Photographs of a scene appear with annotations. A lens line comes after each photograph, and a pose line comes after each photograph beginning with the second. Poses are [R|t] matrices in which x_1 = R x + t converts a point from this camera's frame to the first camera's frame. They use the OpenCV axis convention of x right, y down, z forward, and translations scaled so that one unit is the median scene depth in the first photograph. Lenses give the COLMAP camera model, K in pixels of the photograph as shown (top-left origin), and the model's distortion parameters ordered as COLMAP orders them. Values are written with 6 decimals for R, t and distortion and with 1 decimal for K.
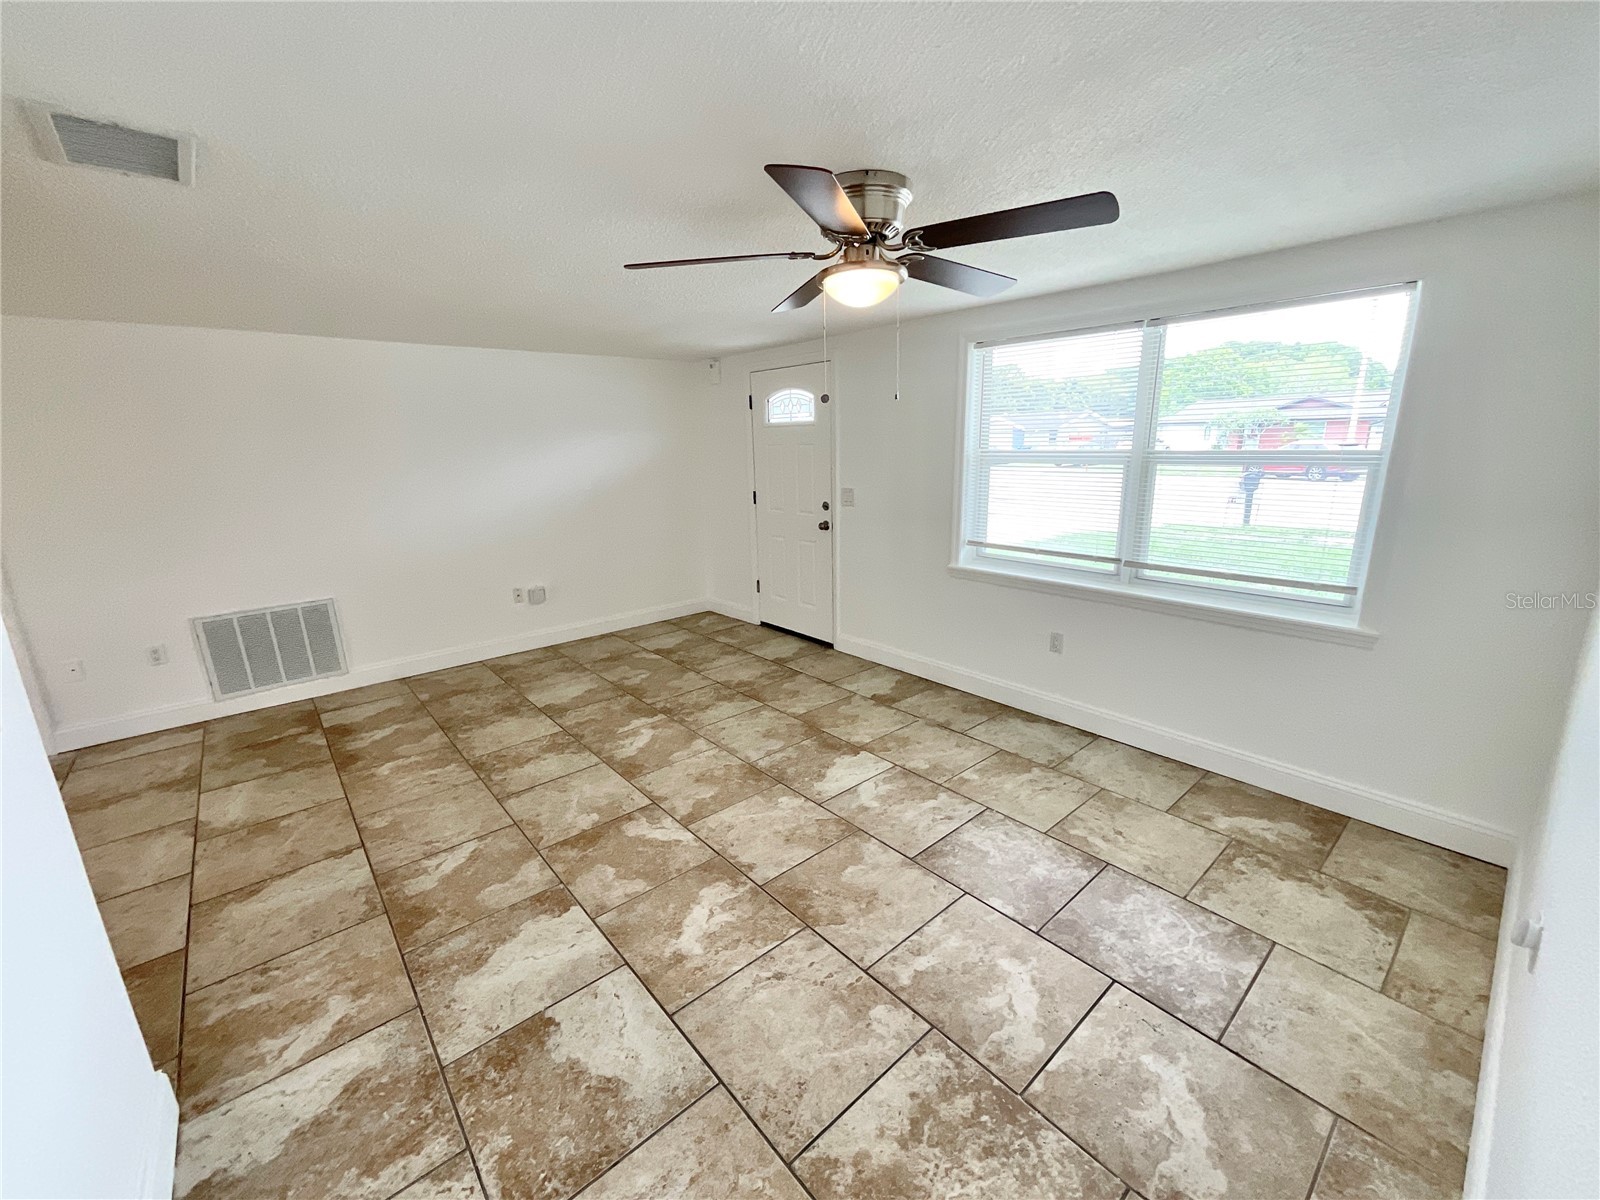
lens RADIAL K [[646.8, 0, 800.0], [0, 646.8, 600.0], [0, 0, 1]] dist [-0.000067, 0.000249]
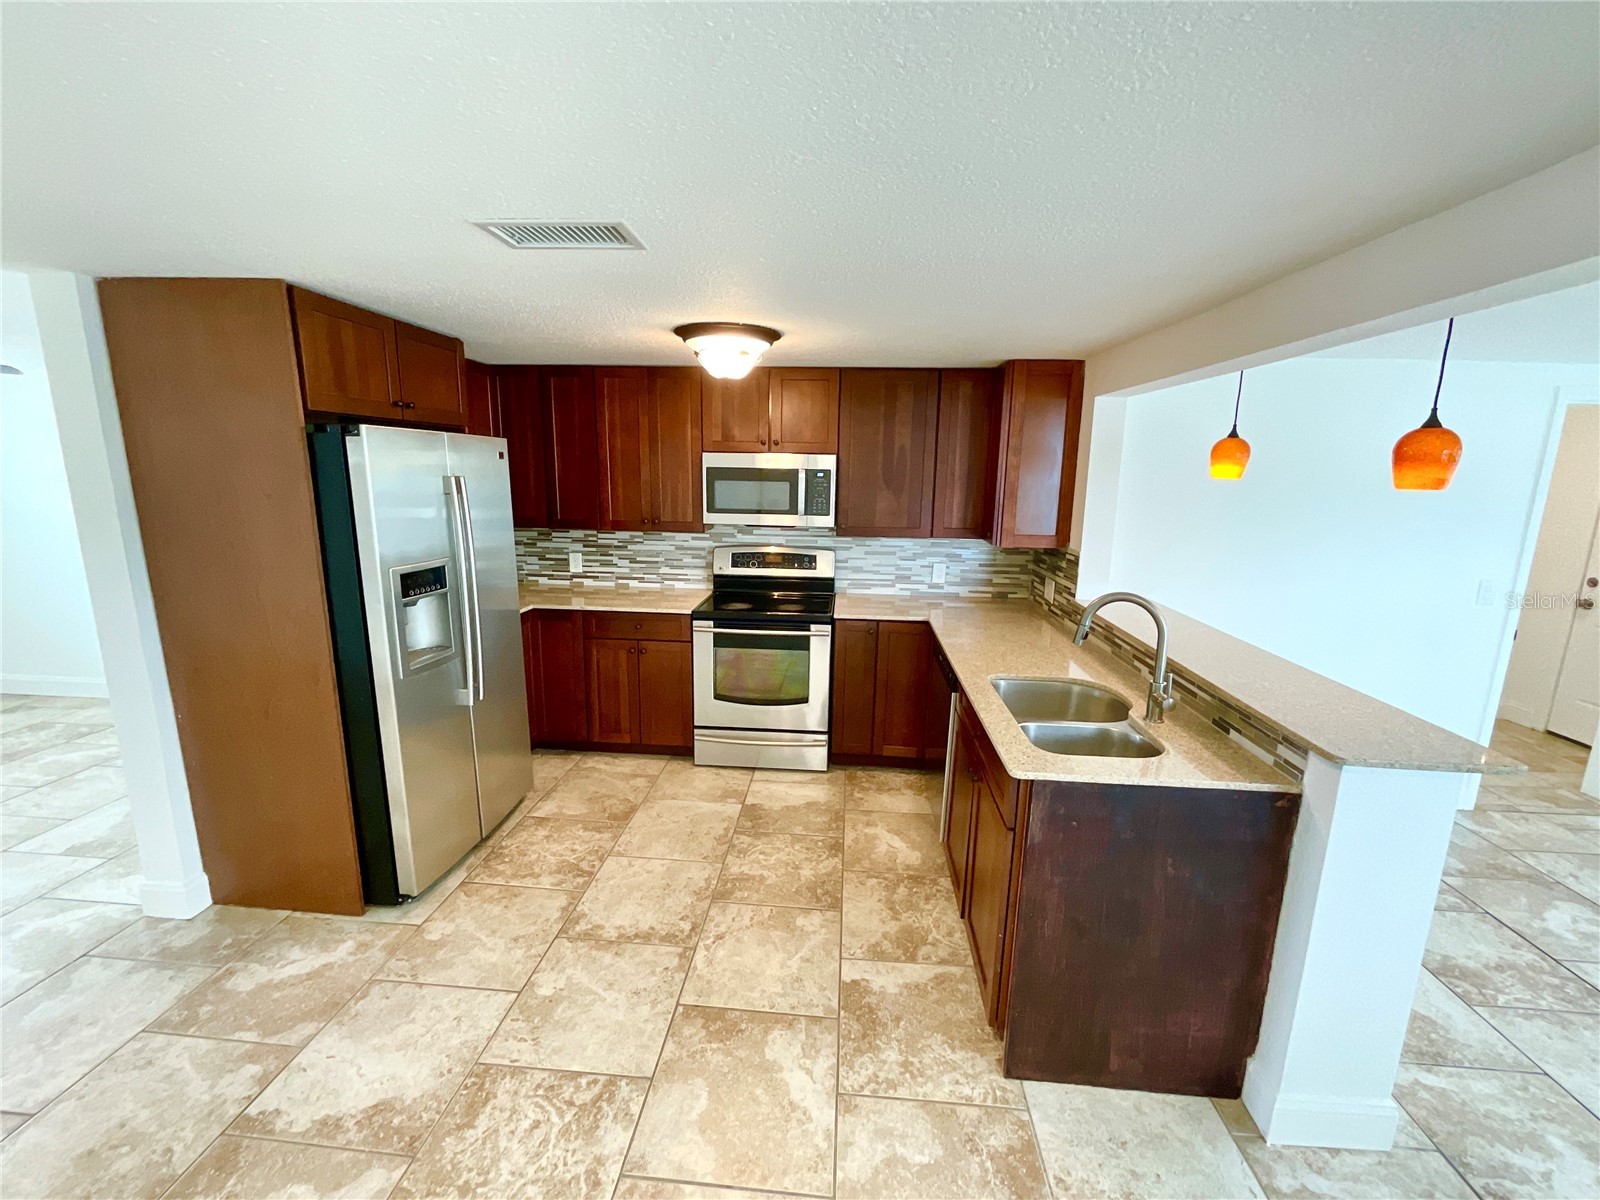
lens RADIAL K [[652.2, 0, 802.1], [0, 652.2, 599.2], [0, 0, 1]] dist [-0.000519, 0.000573]
pose [[-0.701636, -0.128679, 0.700820, -1.792546], [0.170800, 0.924509, 0.340749, -0.093766], [-0.691762, 0.358782, -0.626690, 0.367277]]
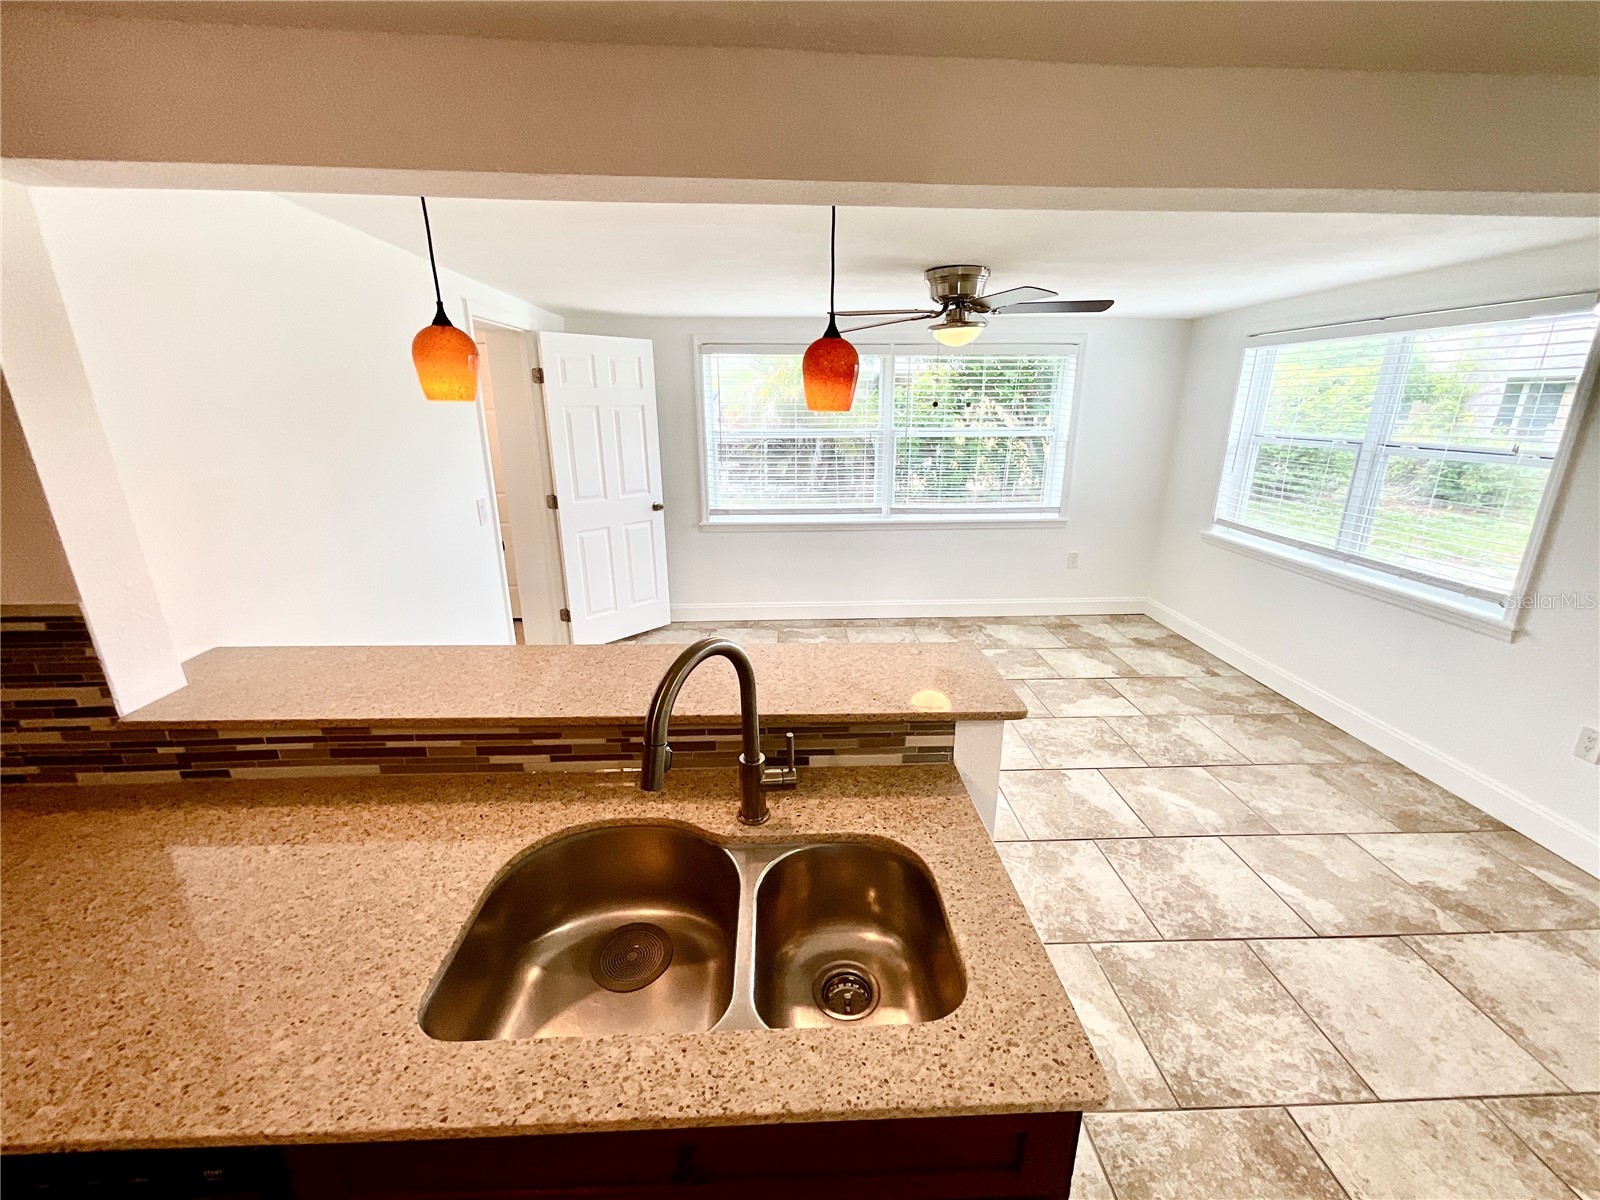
lens RADIAL K [[646.8, 0, 800.0], [0, 646.8, 600.0], [0, 0, 1]] dist [-0.000067, 0.000249]
pose [[-0.630468, 0.251153, -0.734461, -1.279965], [-0.177012, 0.874755, 0.451076, 0.023979], [0.755763, 0.414398, -0.507048, -0.159585]]
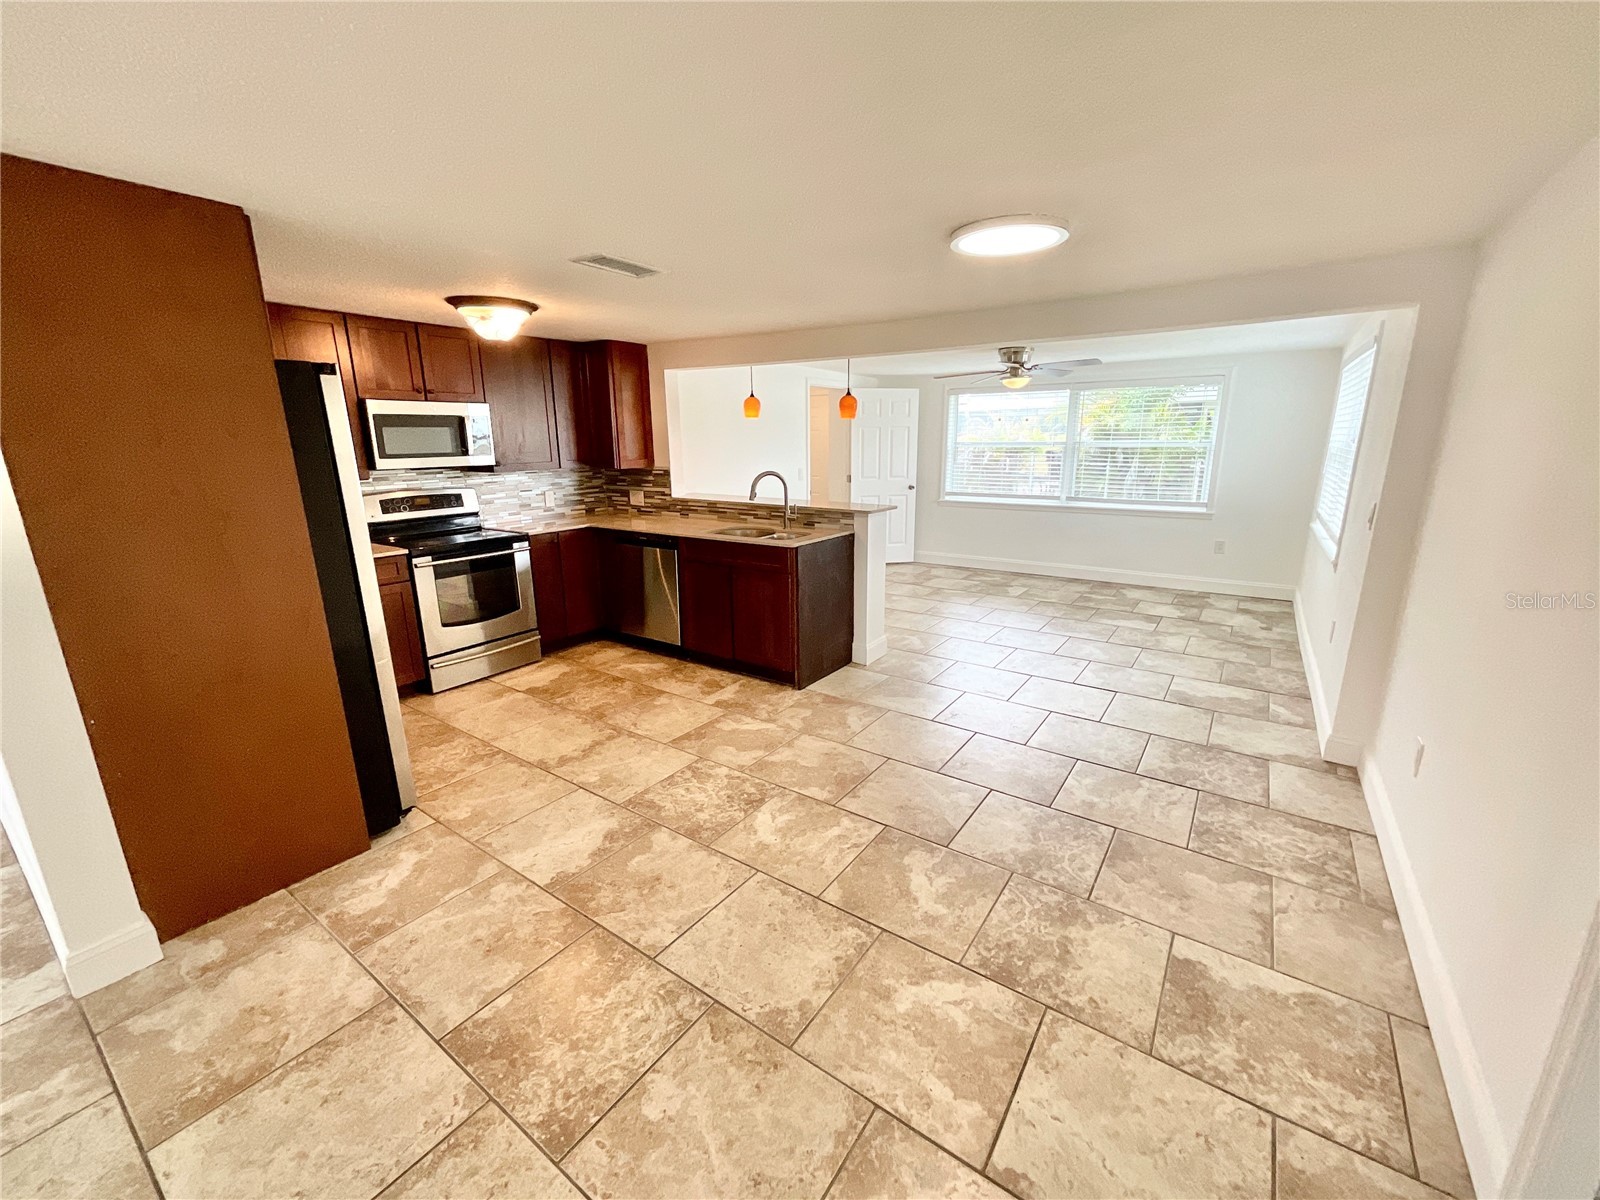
lens RADIAL K [[650.9, 0, 802.0], [0, 650.9, 599.5], [0, 0, 1]] dist [-0.006159, 0.004344]
pose [[-0.969183, 0.088248, -0.229992, -1.195108], [-0.031698, 0.881195, 0.471689, -0.258425], [0.244293, 0.464443, -0.851242, 1.169082]]
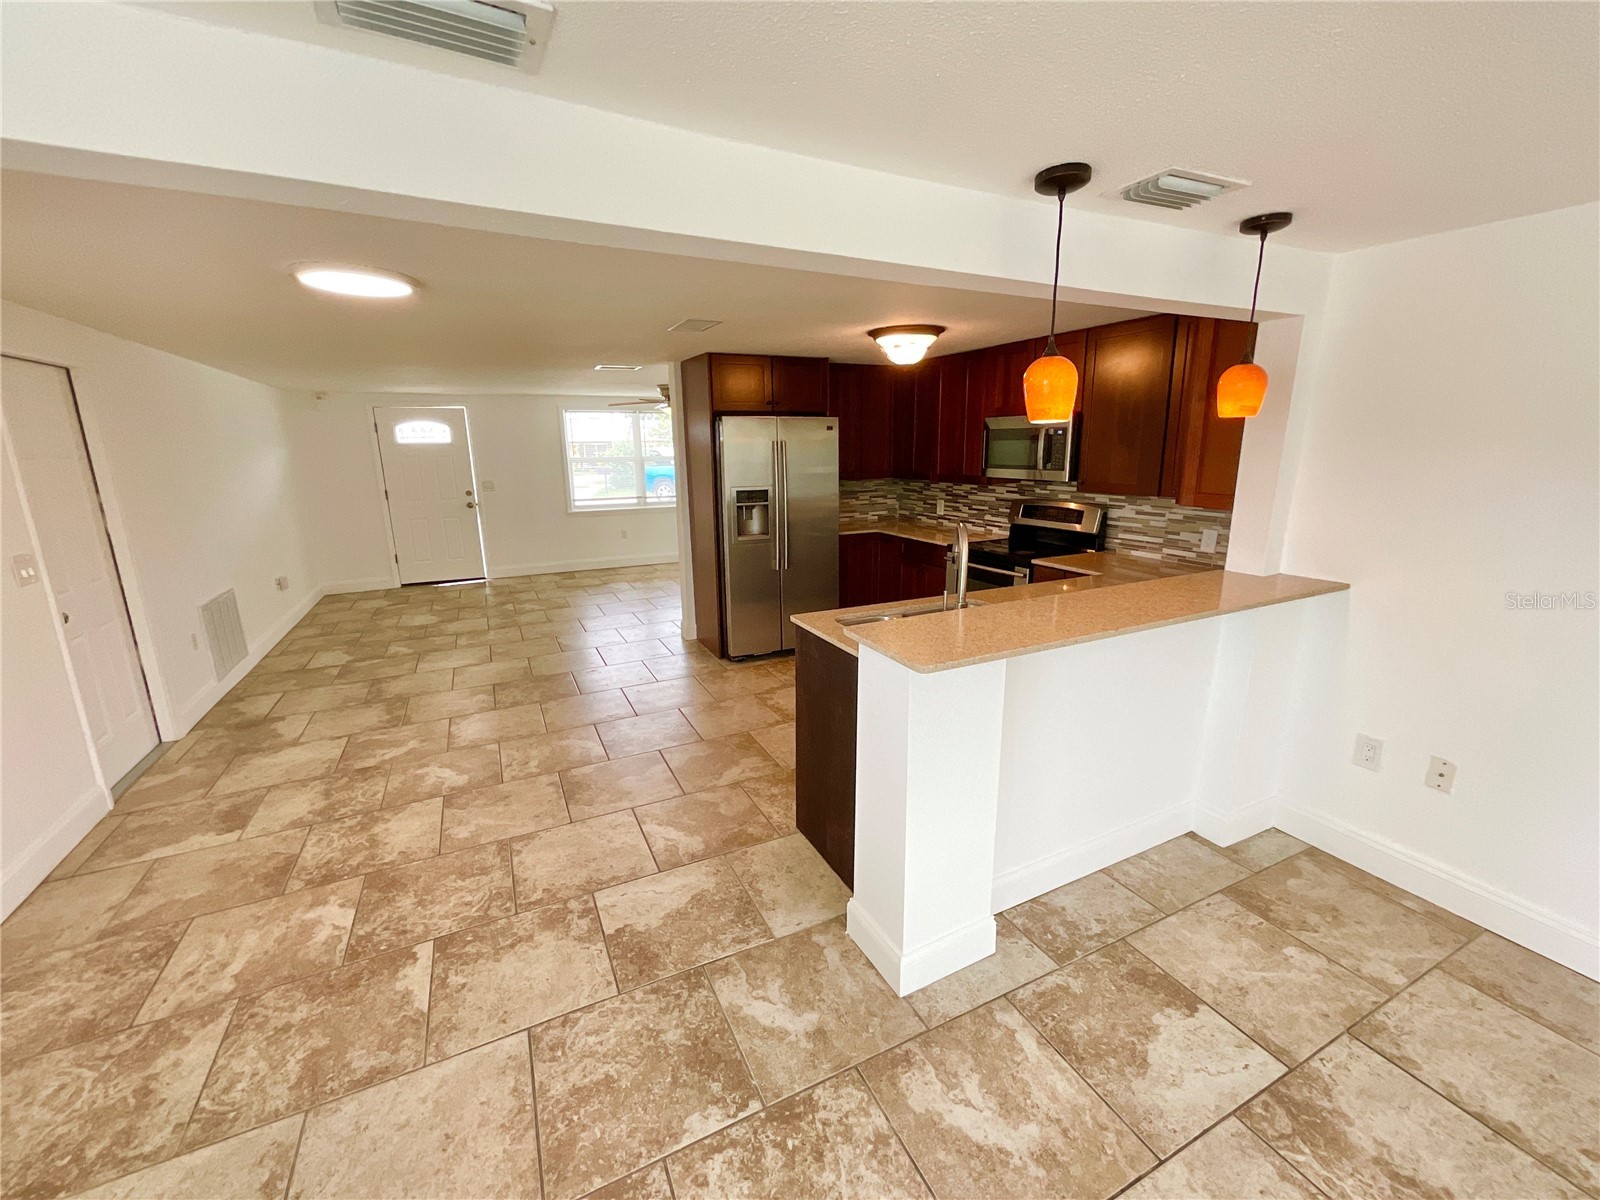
lens RADIAL K [[652.2, 0, 798.5], [0, 652.2, 596.4], [0, 0, 1]] dist [0.001201, 0.000203]
pose [[0.258232, -0.201863, 0.944758, -2.448810], [0.241953, 0.960274, 0.139045, 0.145579], [-0.935294, 0.192682, 0.296815, -0.424224]]
